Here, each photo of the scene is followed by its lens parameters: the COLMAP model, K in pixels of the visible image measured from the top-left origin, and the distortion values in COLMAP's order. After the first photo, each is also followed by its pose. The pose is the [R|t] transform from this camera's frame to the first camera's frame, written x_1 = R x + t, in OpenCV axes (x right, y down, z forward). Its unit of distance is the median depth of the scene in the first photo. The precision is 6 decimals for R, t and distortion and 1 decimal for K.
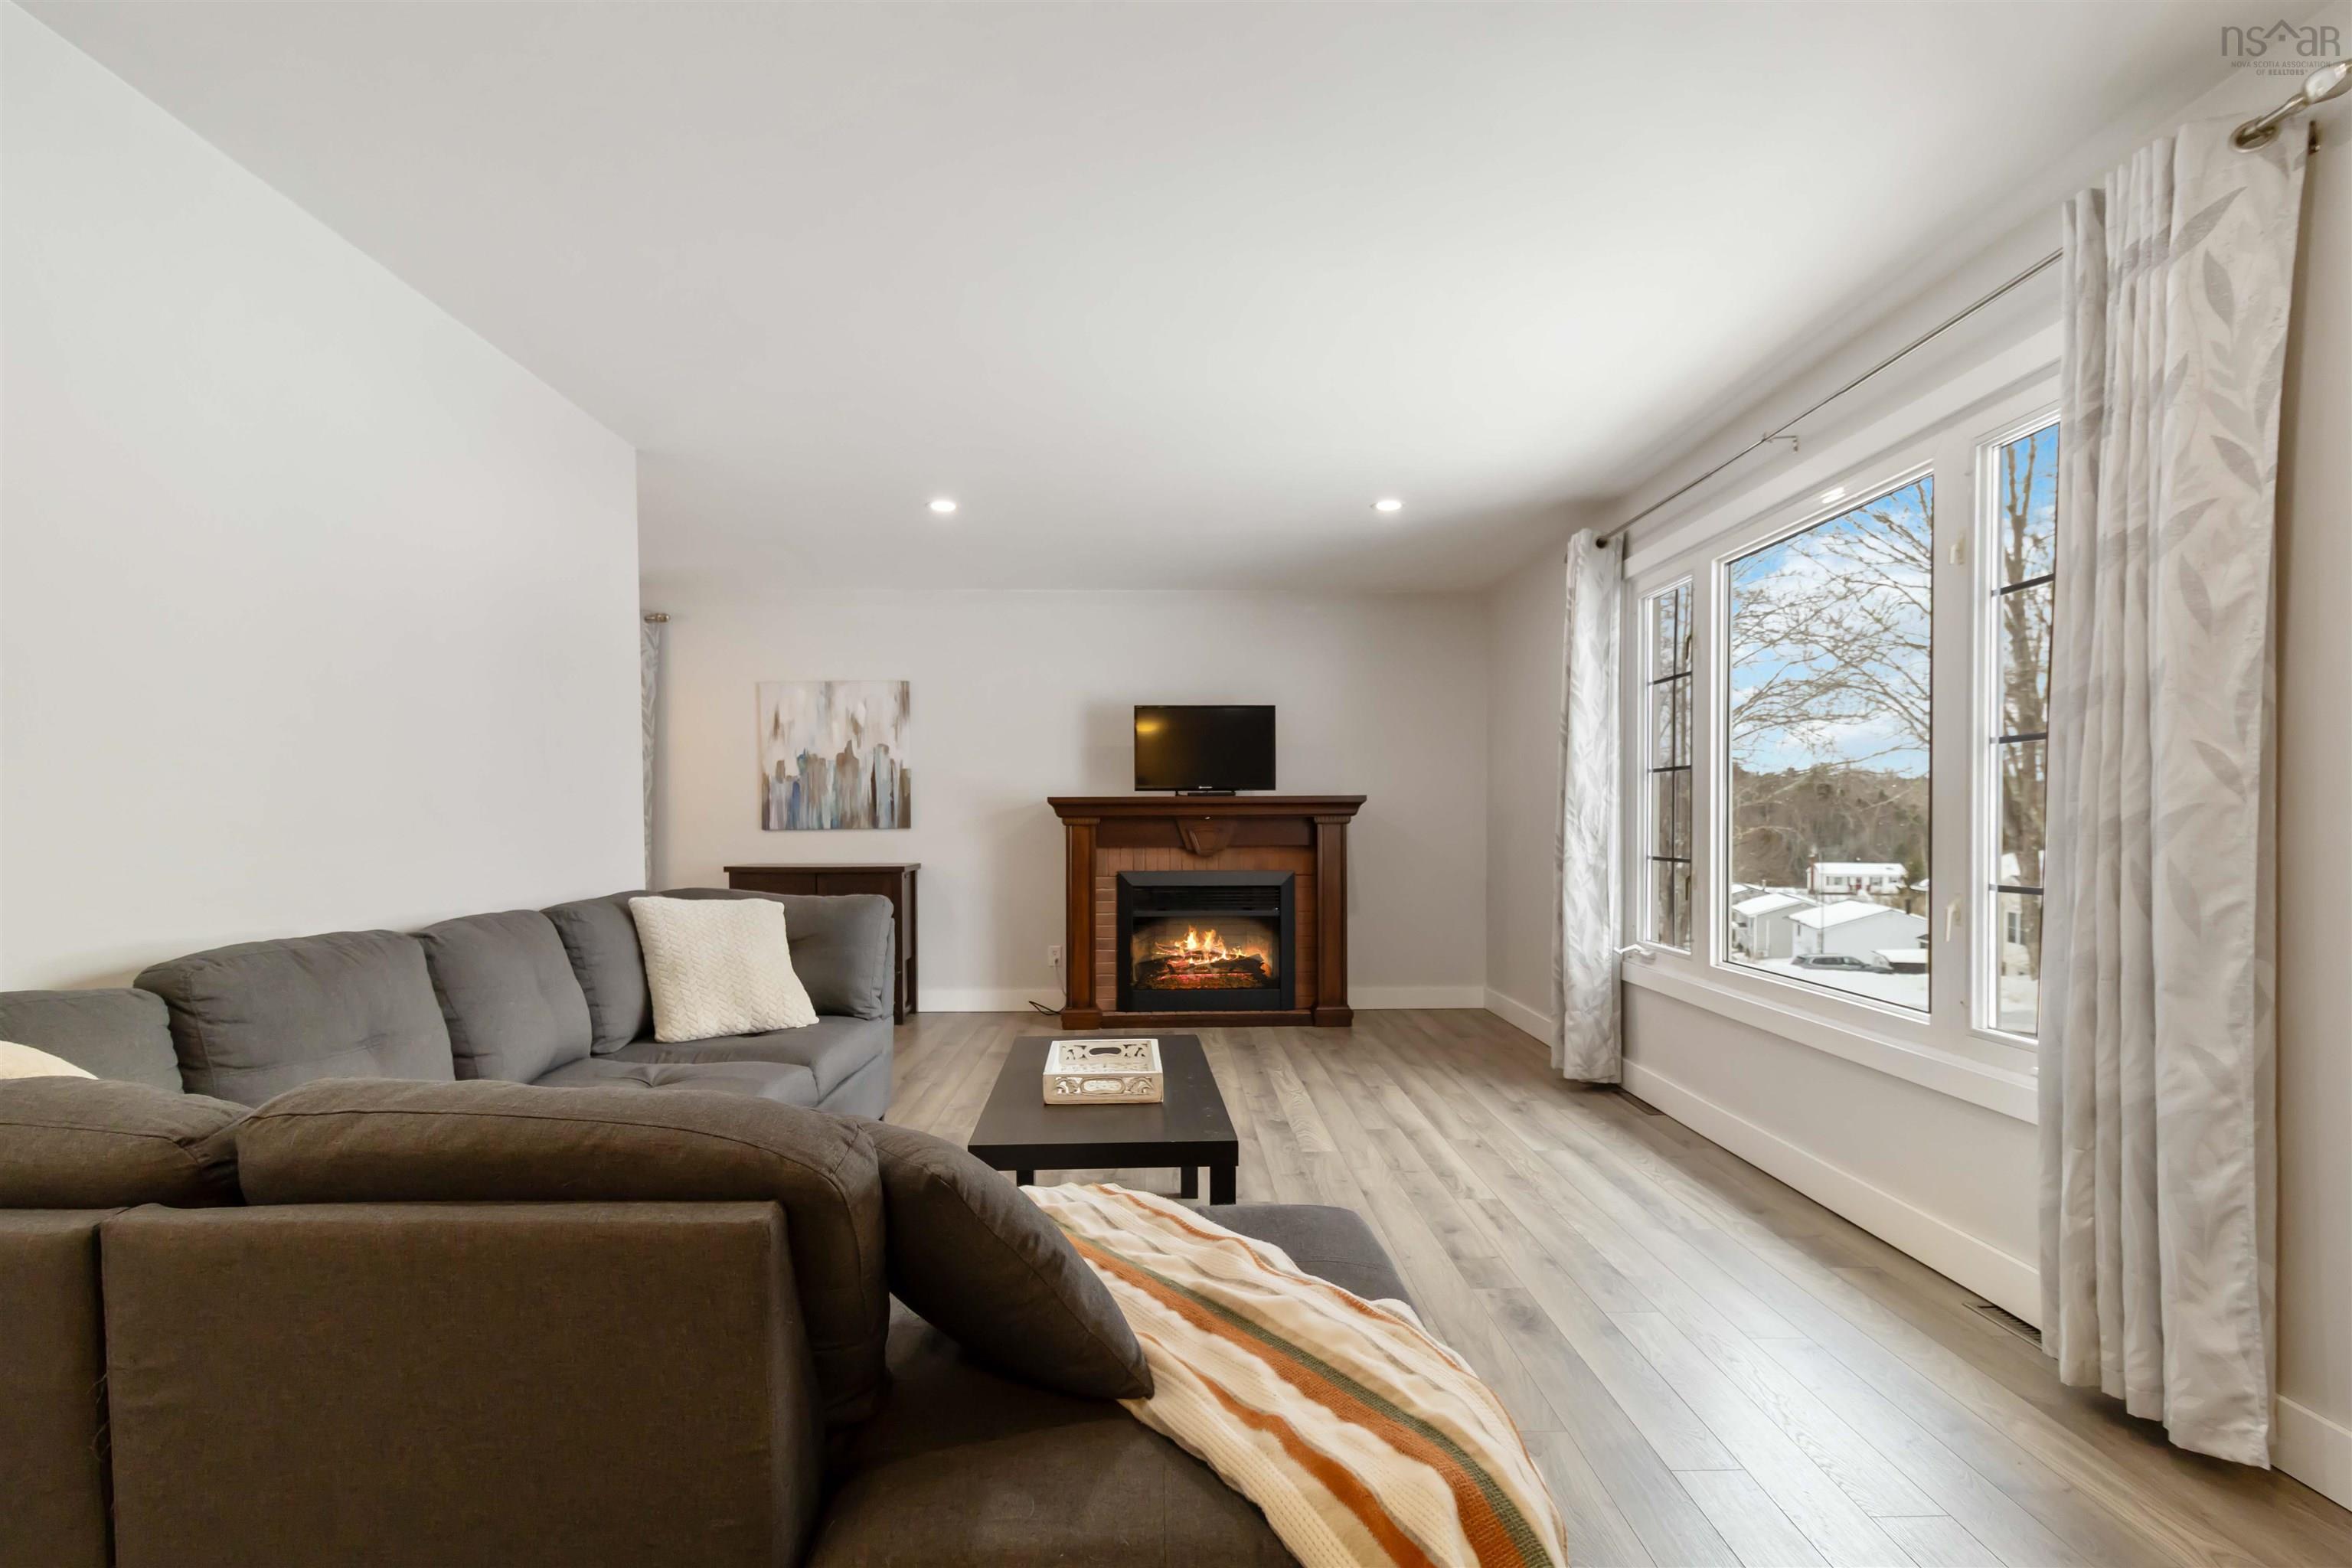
lens RADIAL K [[1096.8, 0, 1151.7], [0, 1096.8, 823.3], [0, 0, 1]] dist [0.001129, 0.000199]
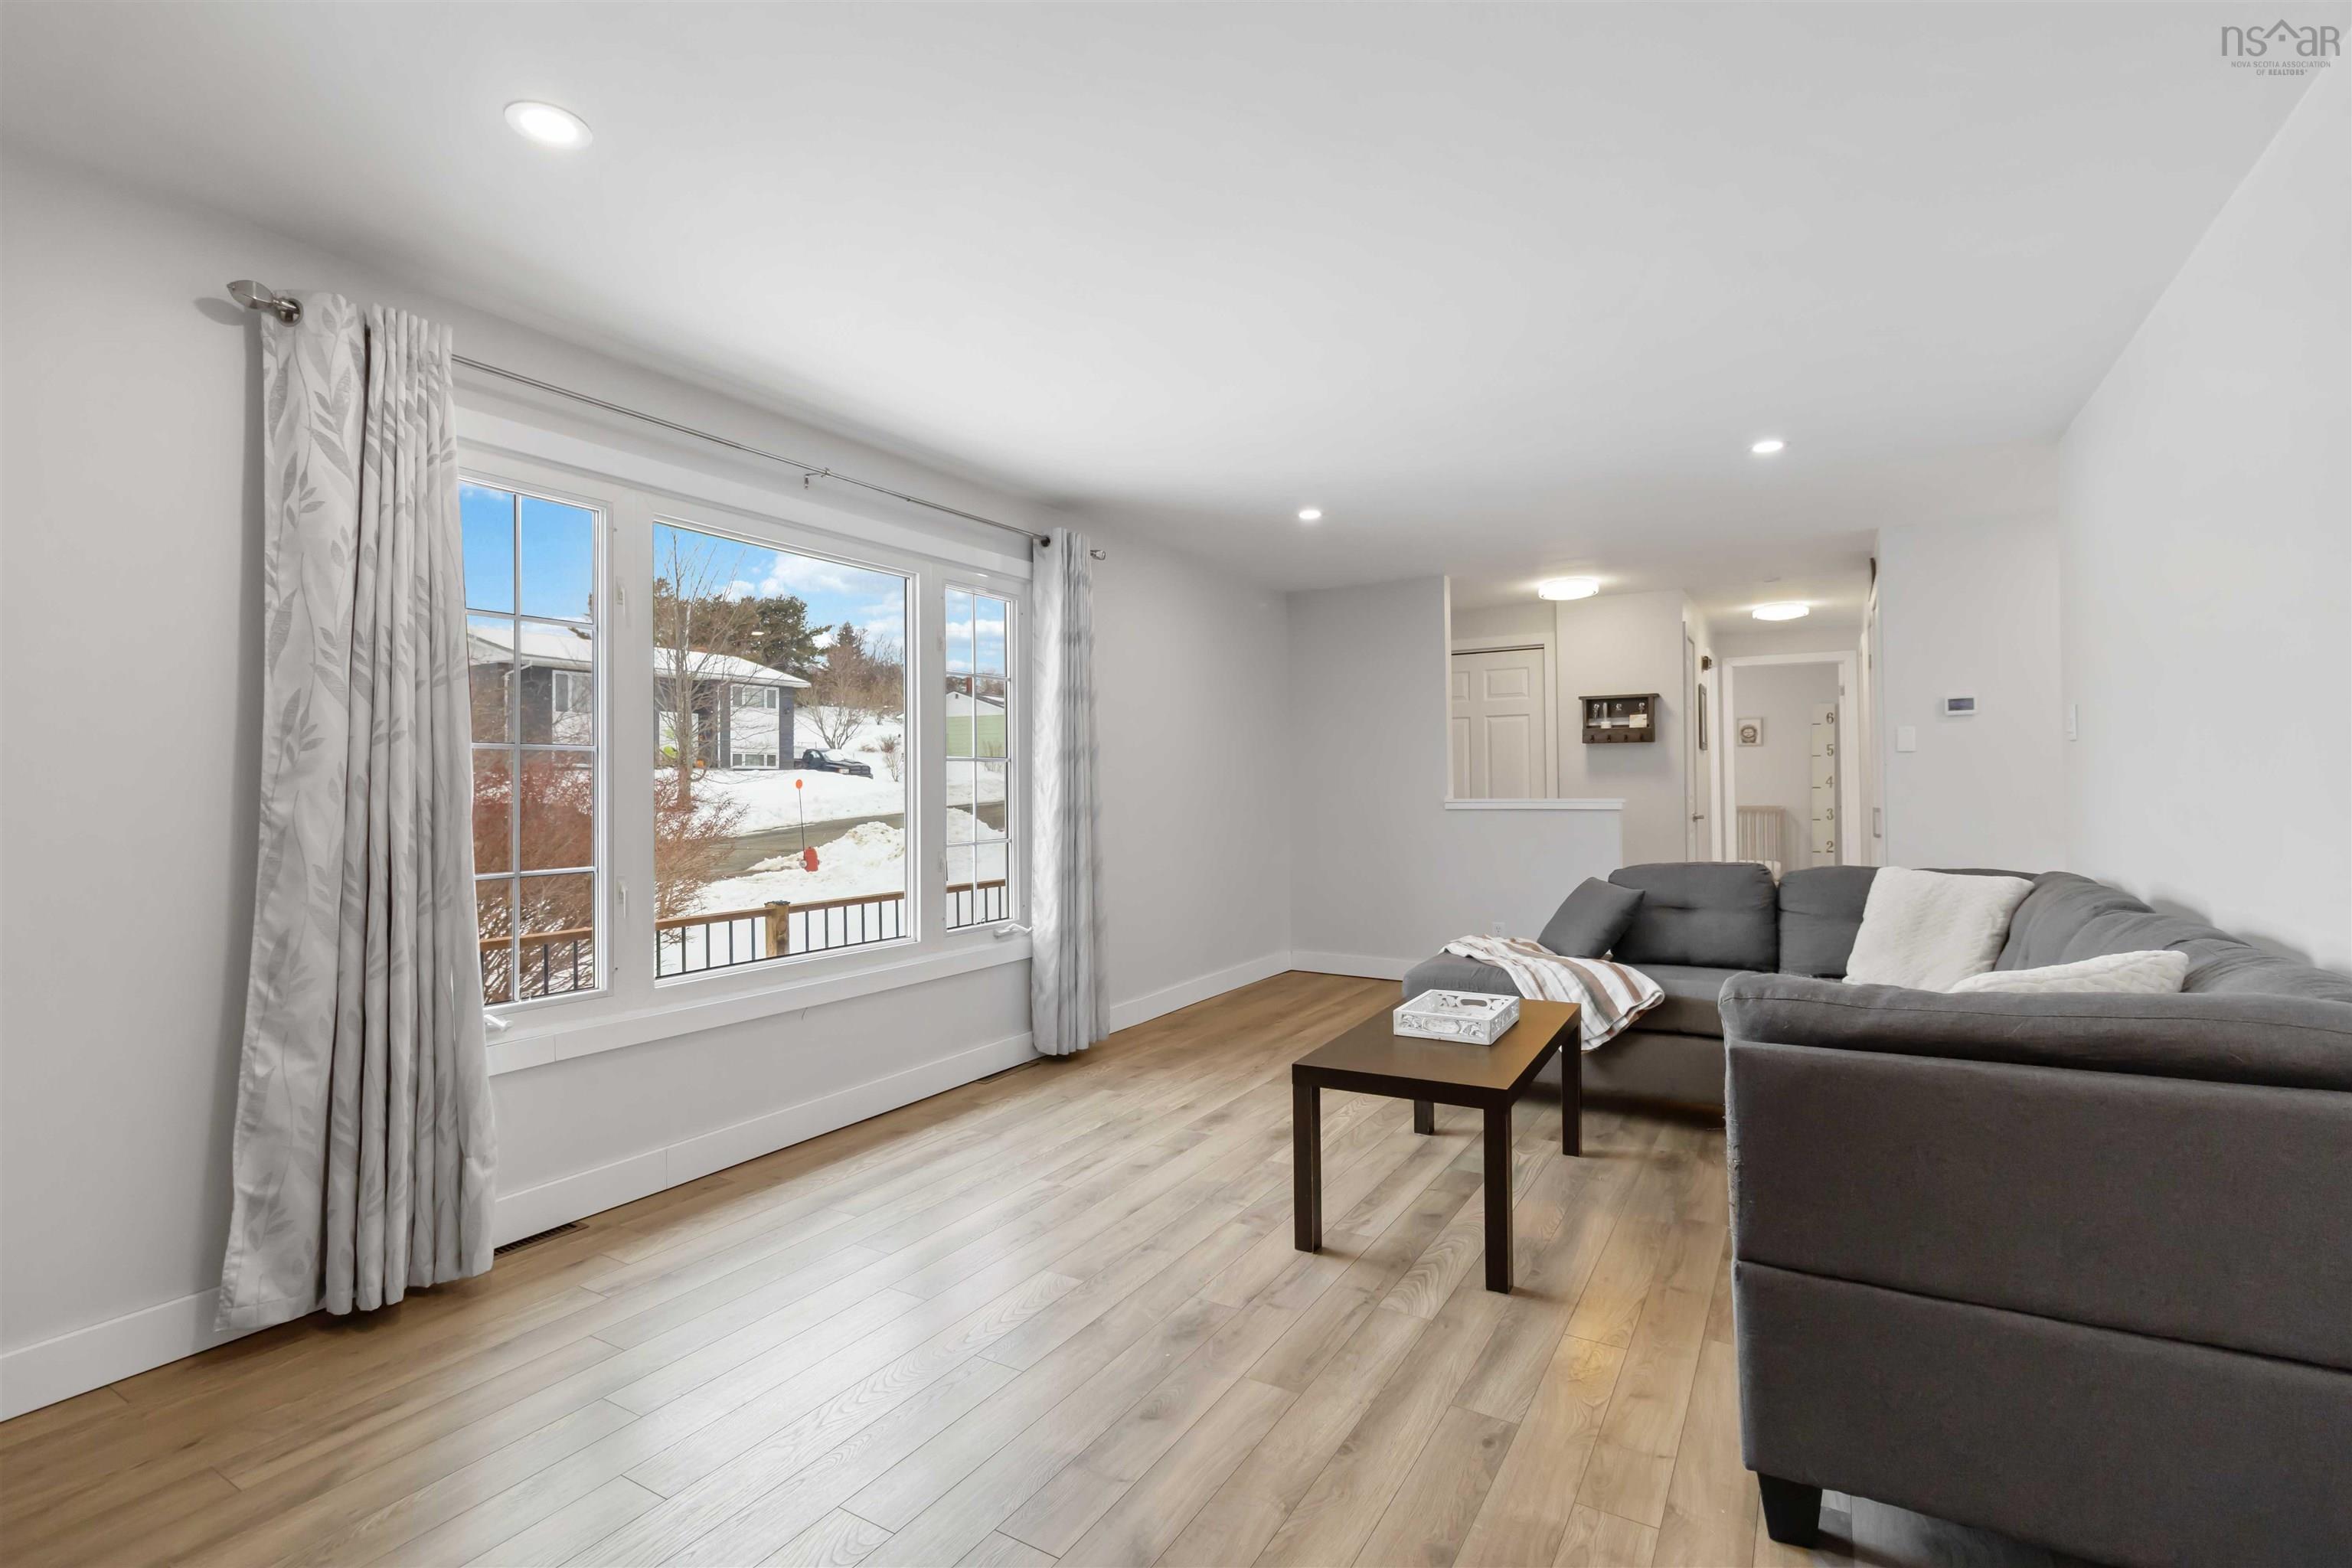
lens RADIAL K [[1085.6, 0, 1198.5], [0, 1085.6, 768.7], [0, 0, 1]] dist [-0.007410, -0.000047]
pose [[-0.864888, 0.018167, 0.501636, -0.243412], [0.014565, 0.999832, -0.011097, -0.021095], [-0.501753, -0.002291, -0.865008, 1.334853]]
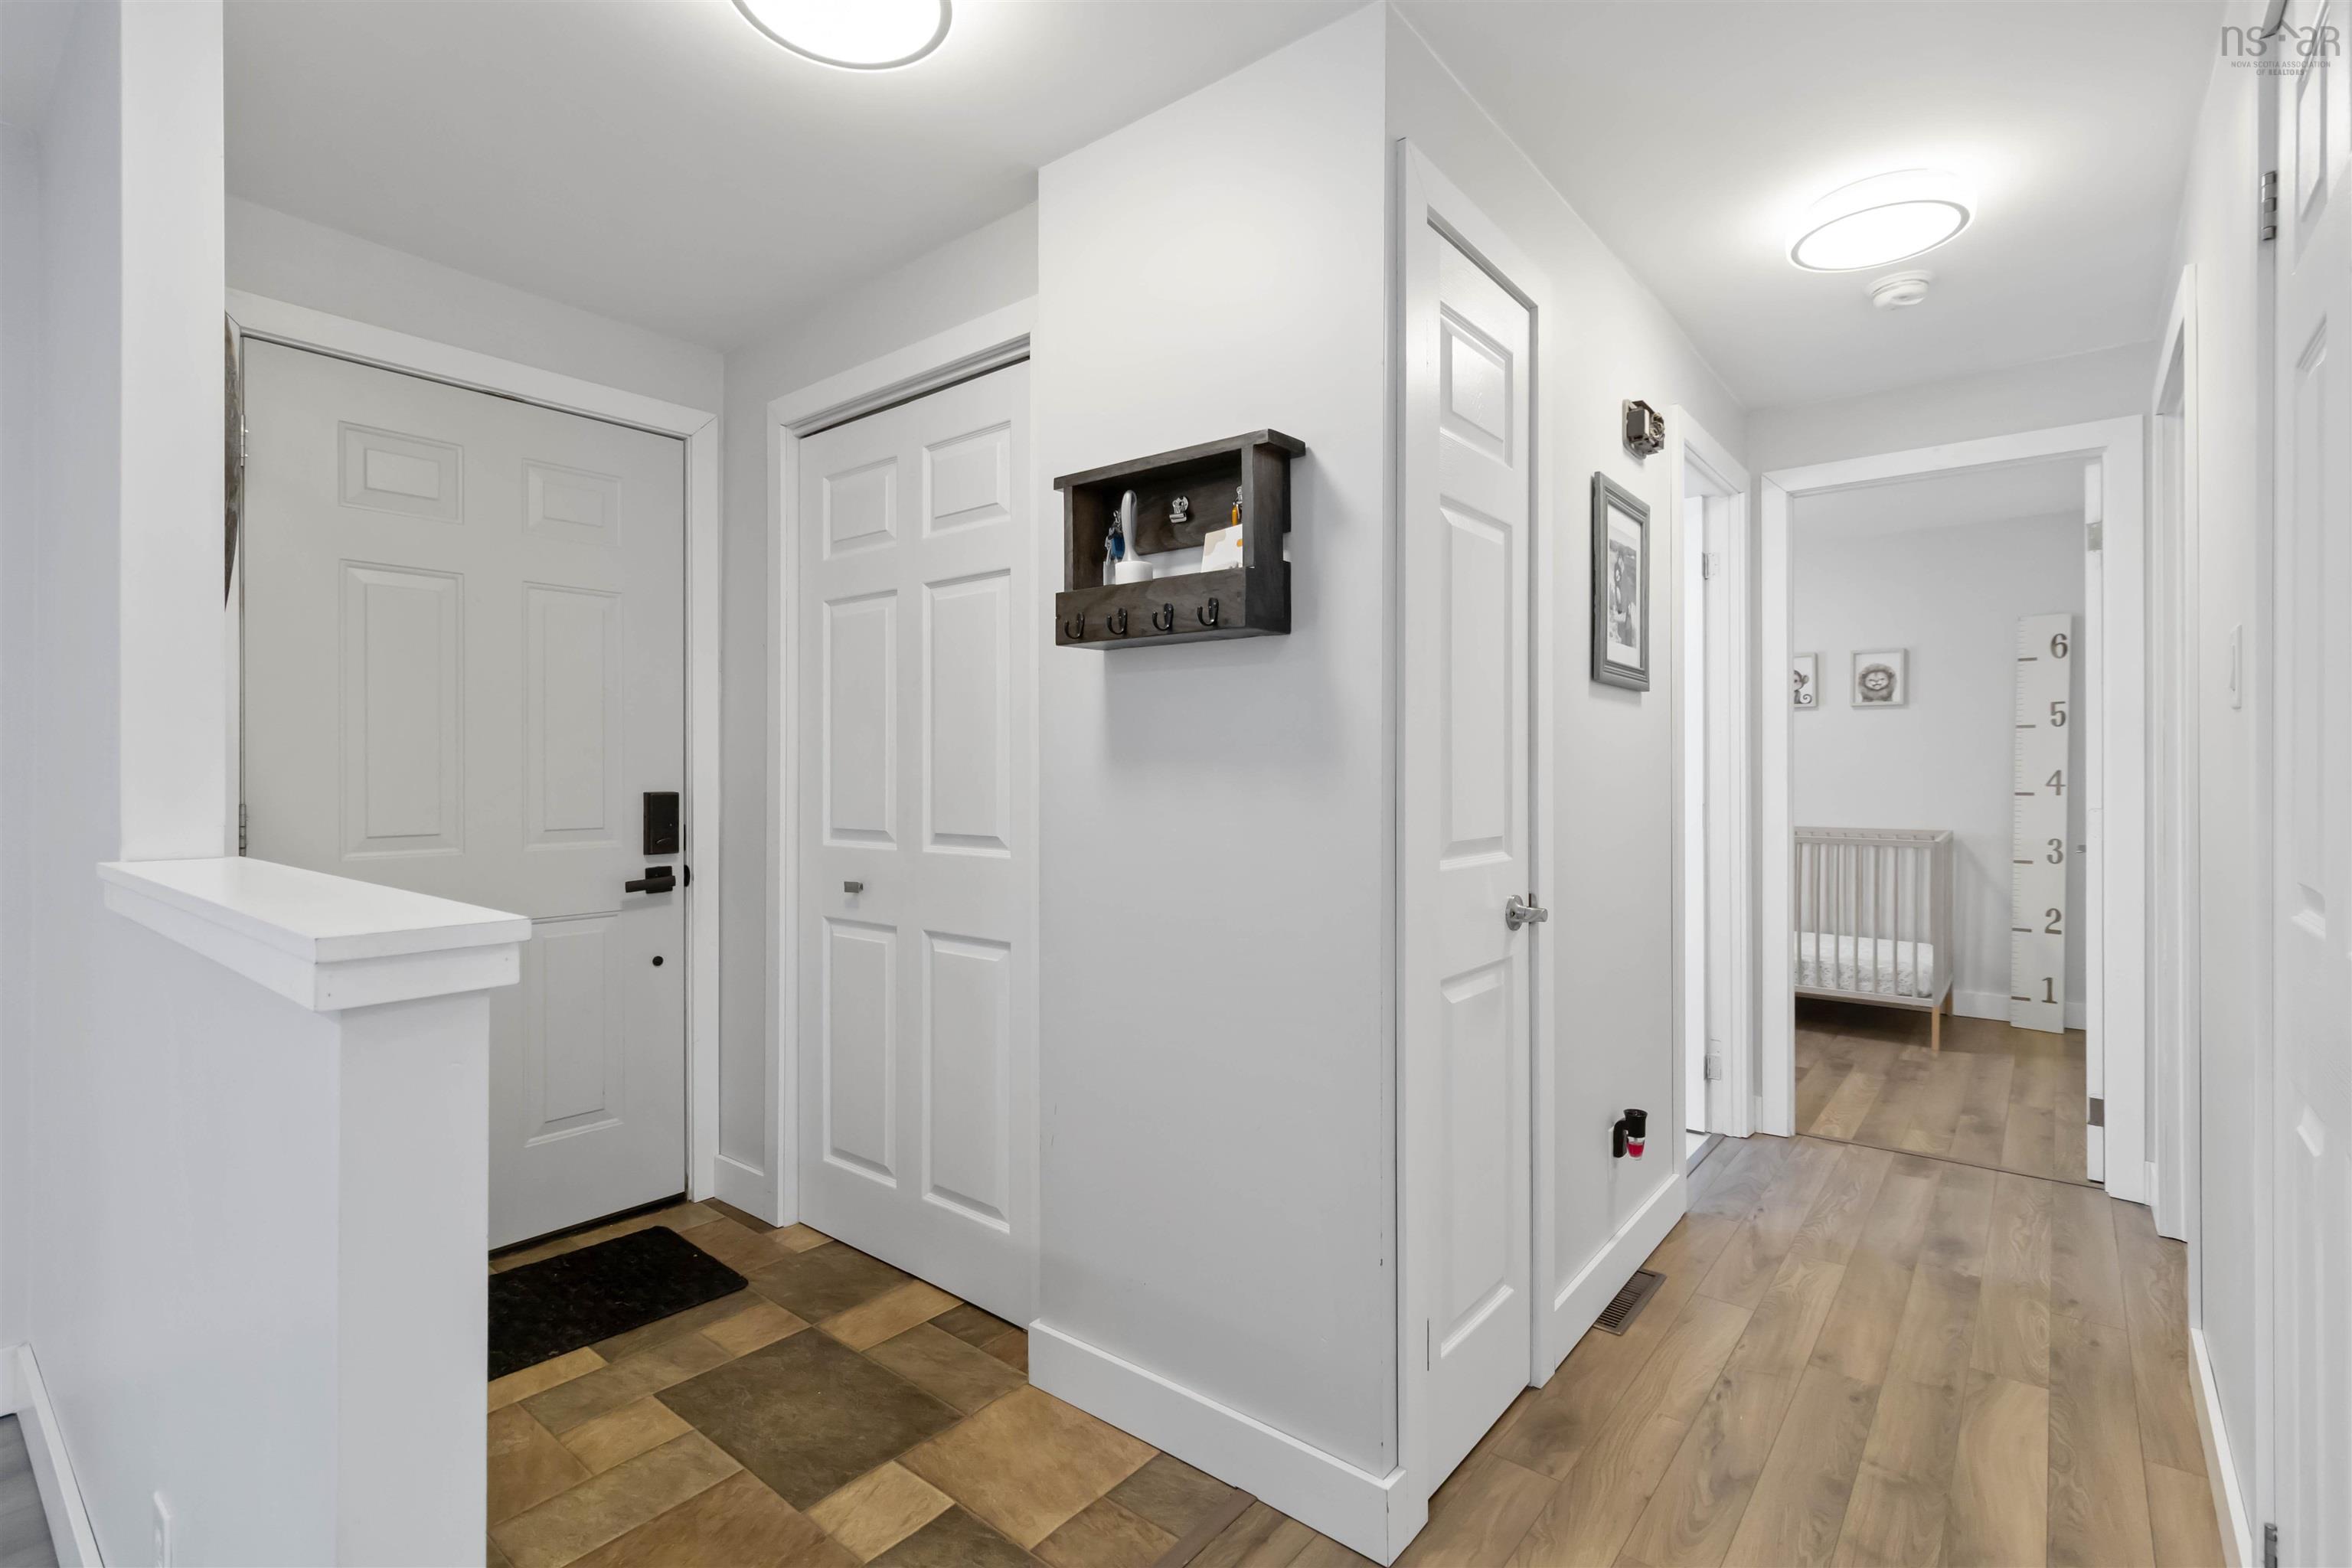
lens RADIAL K [[1081.8, 0, 1180.7], [0, 1081.8, 777.0], [0, 0, 1]] dist [-0.000385, 0.000520]
pose [[-0.775969, 0.002040, 0.630767, -0.251839], [0.007016, 0.999961, 0.005398, -0.015000], [-0.630732, 0.008614, -0.775953, -0.055958]]
